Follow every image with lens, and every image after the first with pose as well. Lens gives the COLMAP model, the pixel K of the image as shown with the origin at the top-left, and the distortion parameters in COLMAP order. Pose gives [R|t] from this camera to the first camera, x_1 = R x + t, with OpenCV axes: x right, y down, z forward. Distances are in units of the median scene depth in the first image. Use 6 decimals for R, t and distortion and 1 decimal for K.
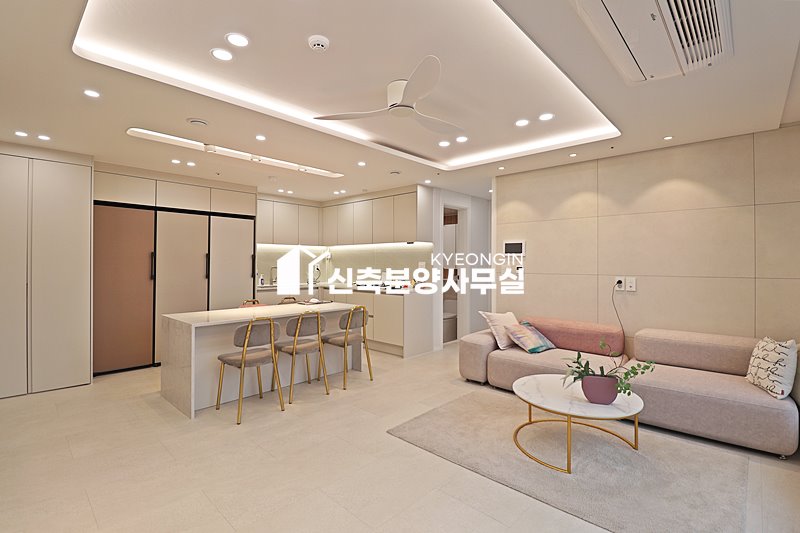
lens RADIAL K [[374.3, 0, 403.5], [0, 374.3, 262.5], [0, 0, 1]] dist [0.000845, -0.011934]
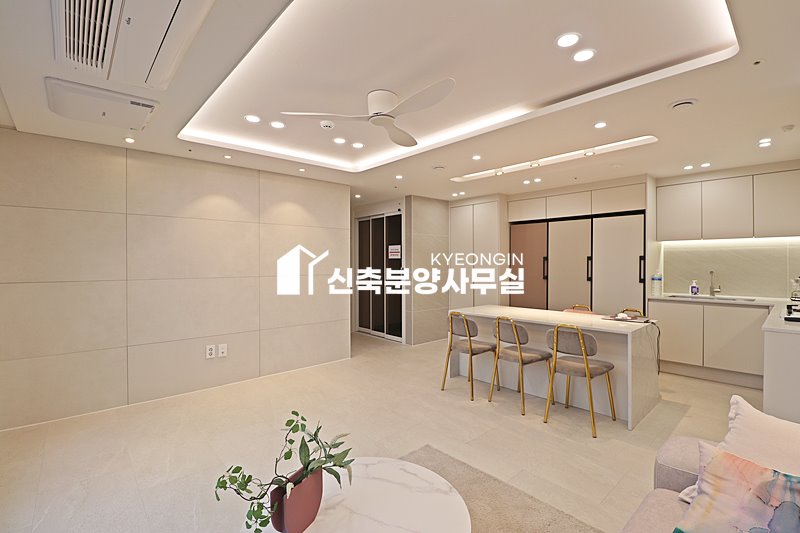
lens RADIAL K [[369.3, 0, 402.6], [0, 369.3, 263.6], [0, 0, 1]] dist [-0.000916, -0.013325]
pose [[-0.089915, -0.001545, -0.995948, 0.614034], [0.004857, 0.999986, -0.001989, -0.005752], [0.995938, -0.005016, -0.089907, 0.702638]]
